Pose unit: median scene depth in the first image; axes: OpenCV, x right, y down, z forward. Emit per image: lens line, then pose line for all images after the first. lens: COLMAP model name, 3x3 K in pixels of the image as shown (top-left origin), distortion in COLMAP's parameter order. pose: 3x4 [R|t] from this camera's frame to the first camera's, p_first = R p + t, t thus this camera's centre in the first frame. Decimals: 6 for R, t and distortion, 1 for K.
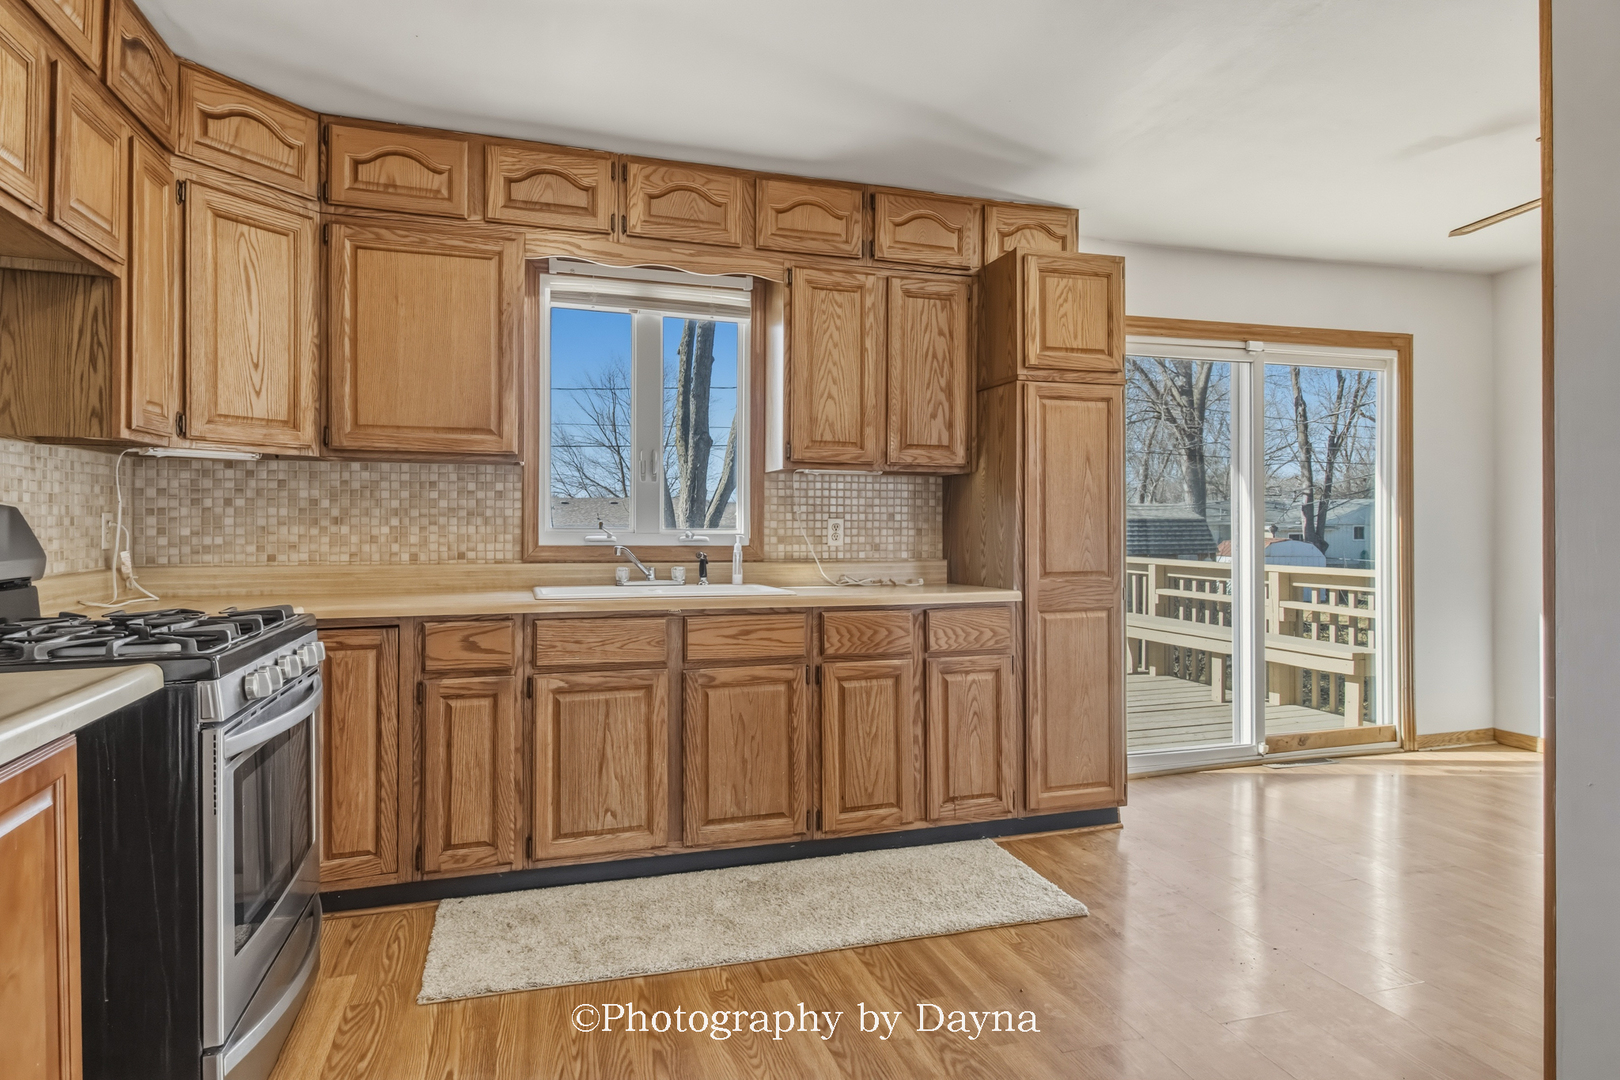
lens RADIAL K [[908.8, 0, 807.6], [0, 908.8, 521.8], [0, 0, 1]] dist [0.008269, -0.000108]
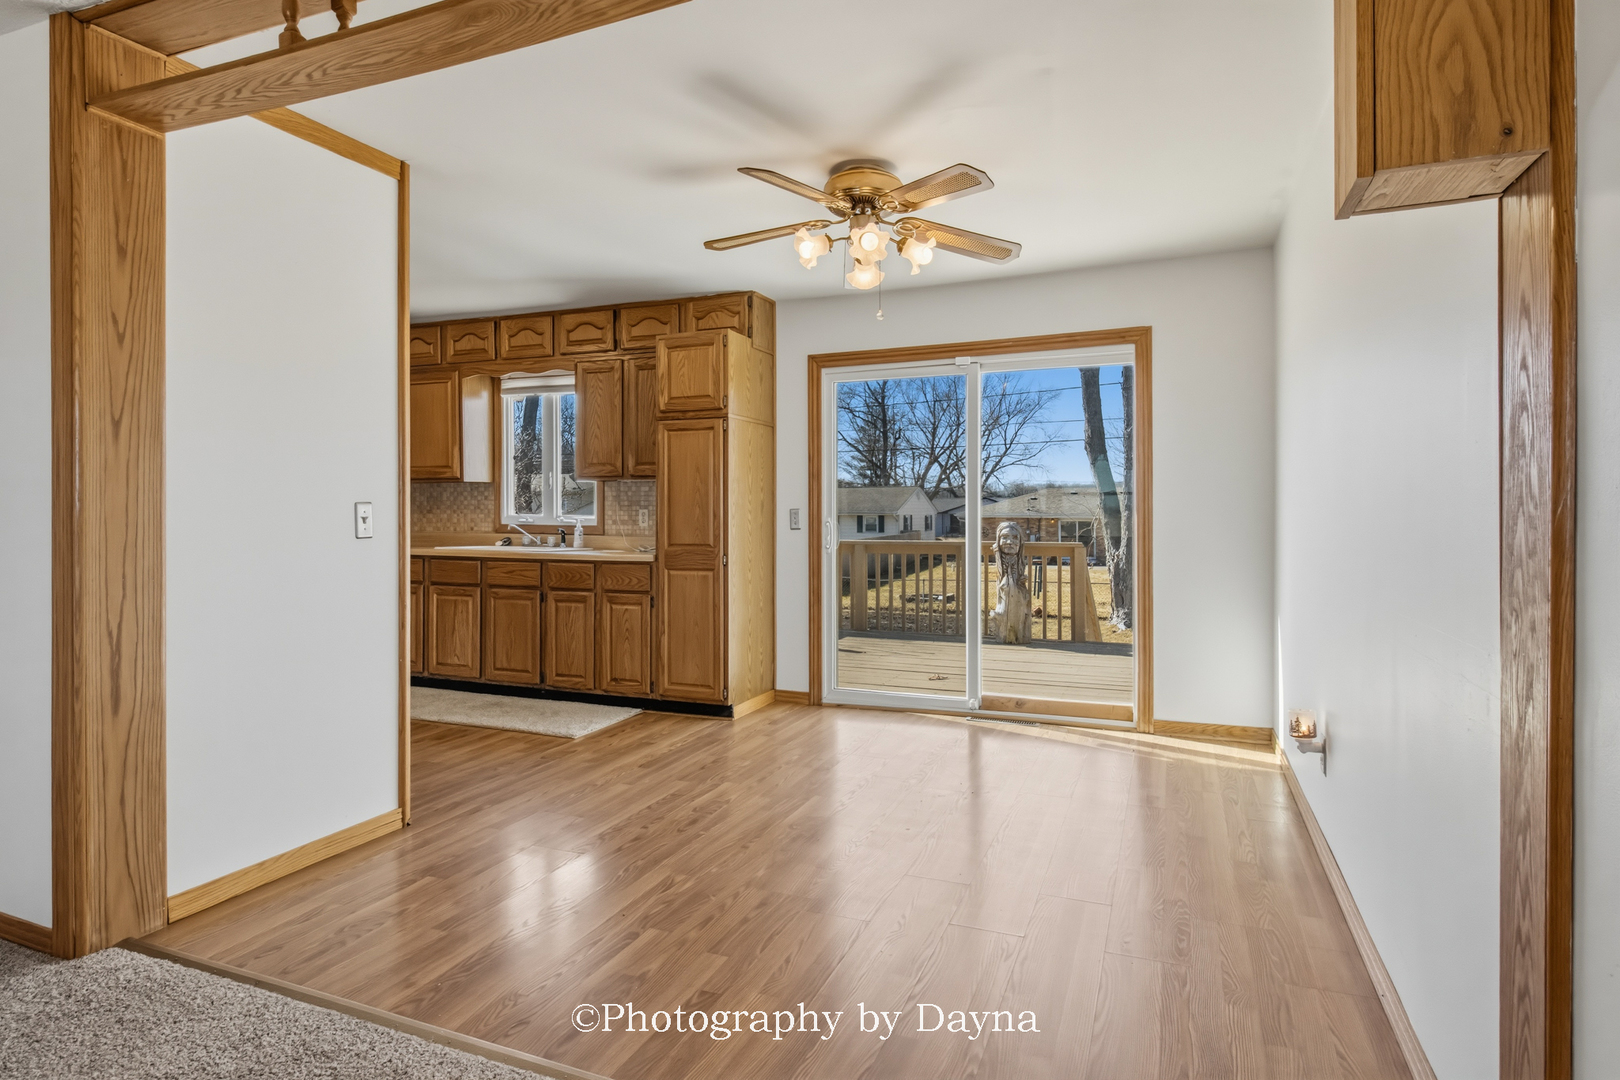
lens RADIAL K [[878.7, 0, 816.8], [0, 878.7, 522.0], [0, 0, 1]] dist [0.001913, -0.000412]
pose [[0.773912, 0.006245, -0.633262, 1.403896], [0.002969, 0.999905, 0.013489, -0.001096], [0.633286, -0.012319, 0.773820, 0.002508]]
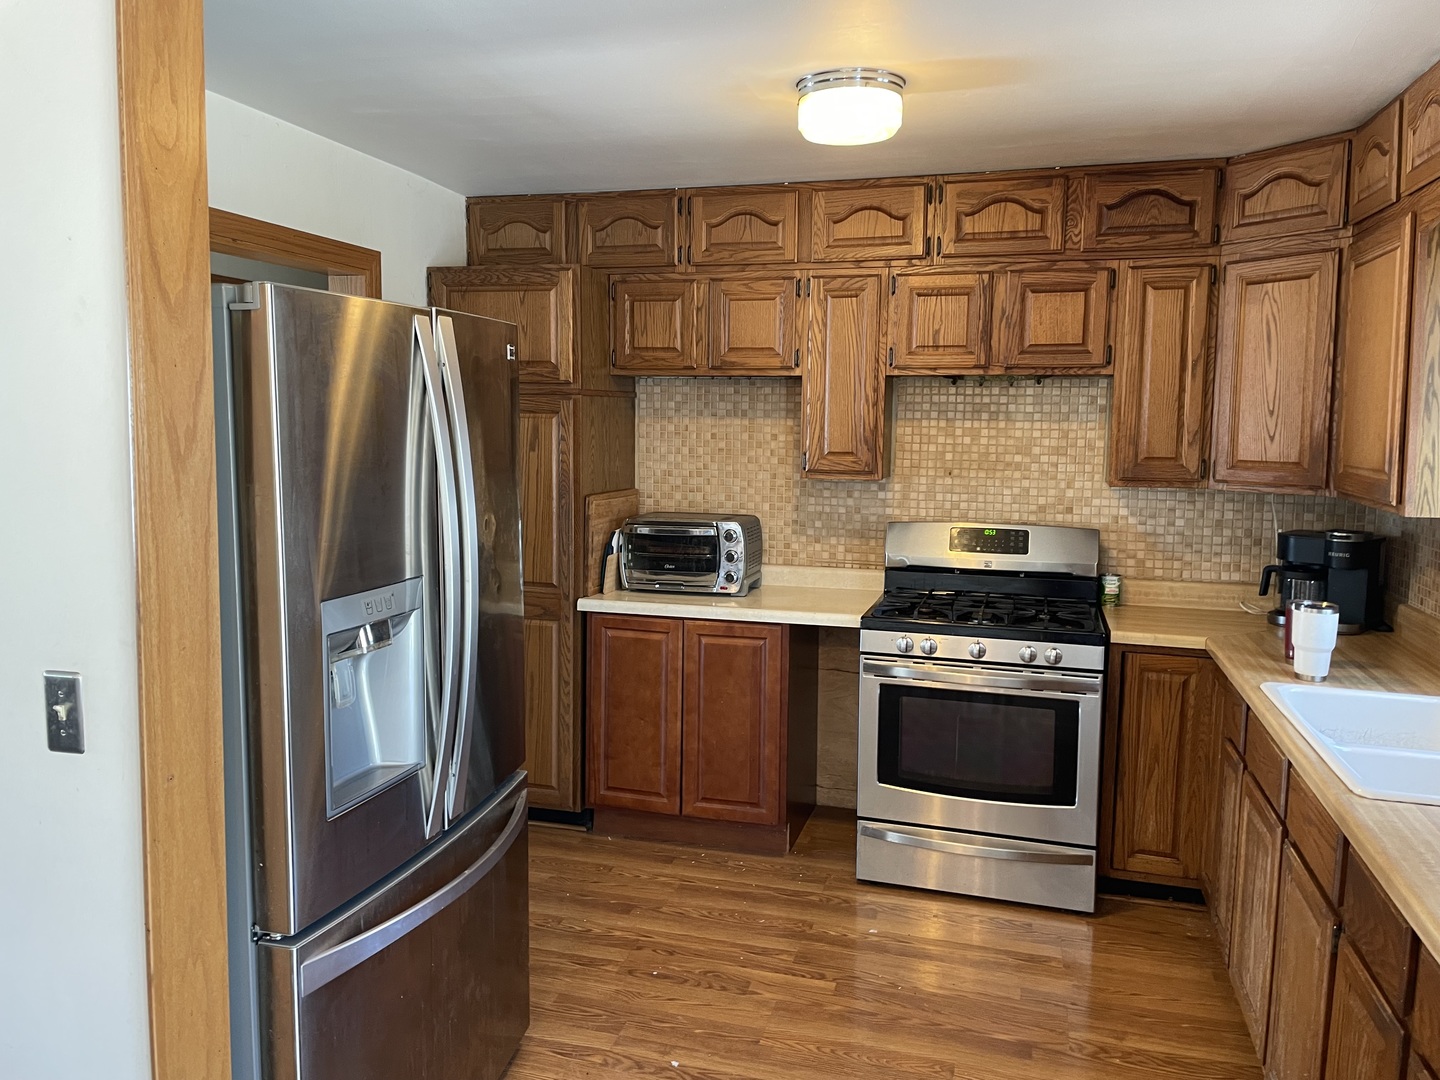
lens RADIAL K [[1073.9, 0, 706.5], [0, 1073.9, 521.2], [0, 0, 1]] dist [0.123786, -0.172725]
pose [[-0.552379, 0.076036, -0.830118, 0.684064], [-0.009382, 0.995201, 0.097400, -0.134198], [0.833540, 0.061590, -0.549015, 0.951791]]
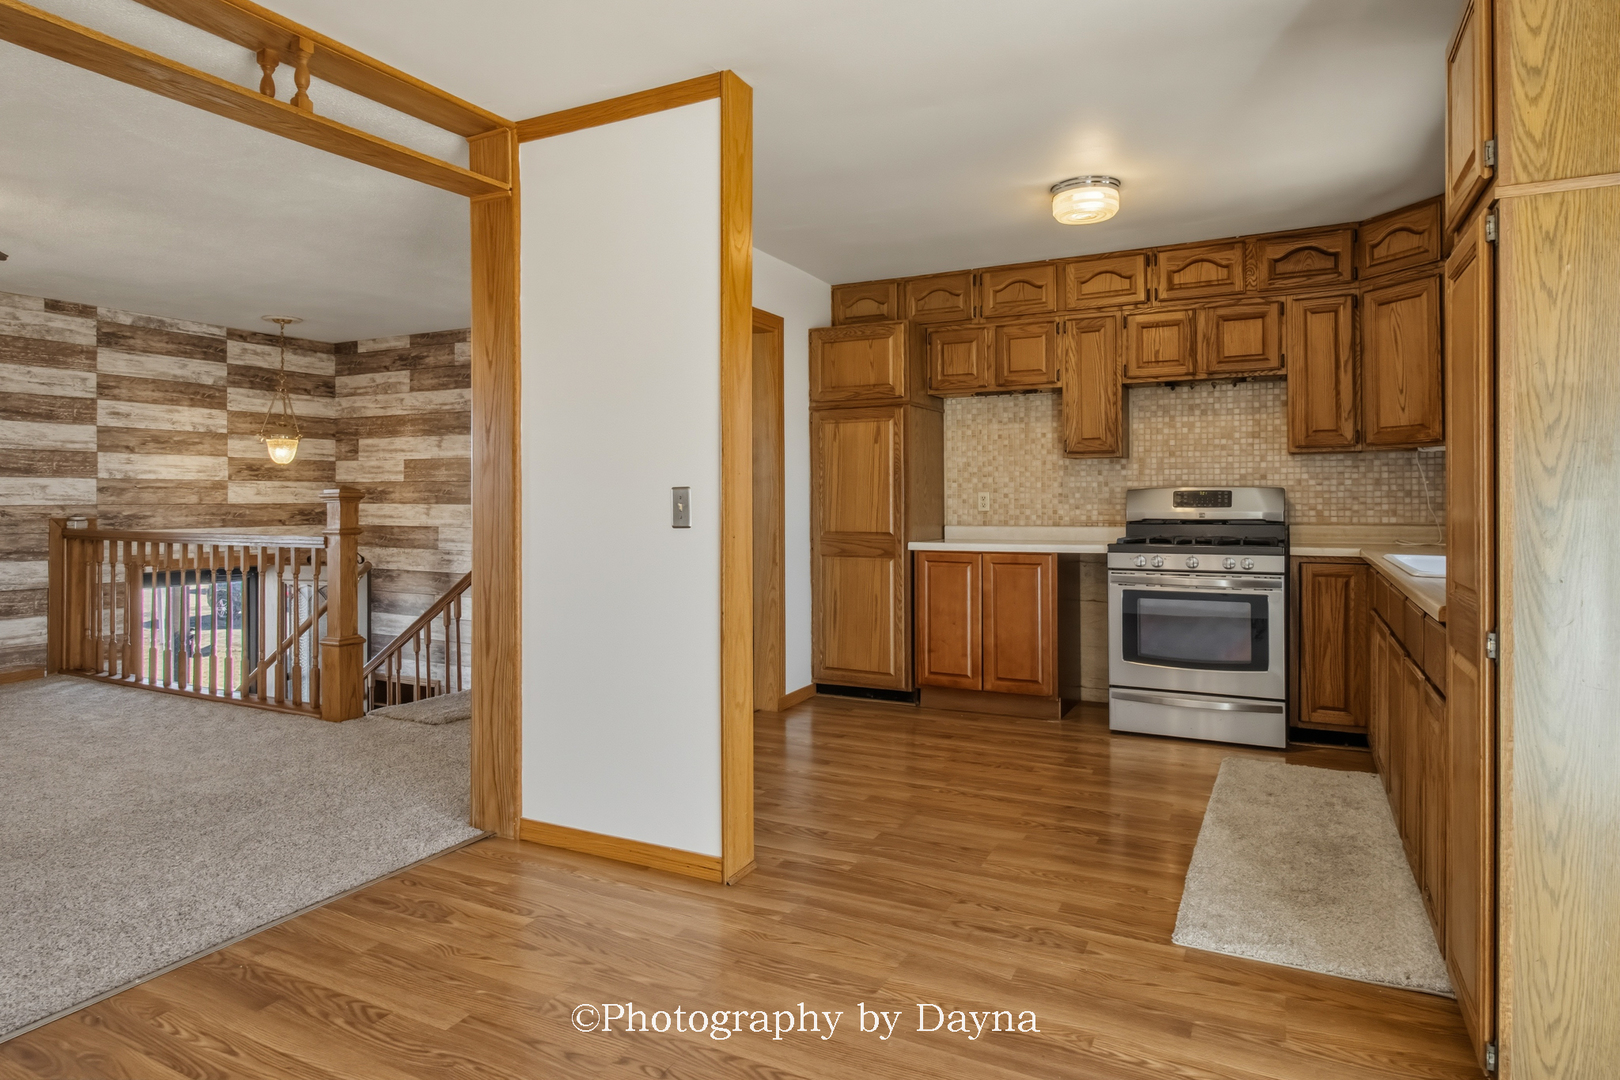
lens RADIAL K [[918.6, 0, 809.1], [0, 918.6, 496.2], [0, 0, 1]] dist [0.003046, 0.000208]
pose [[-0.699512, 0.002470, -0.714617, 0.967630], [0.006670, 0.999973, -0.003073, 0.001313], [0.714590, -0.006916, -0.699510, 1.119049]]
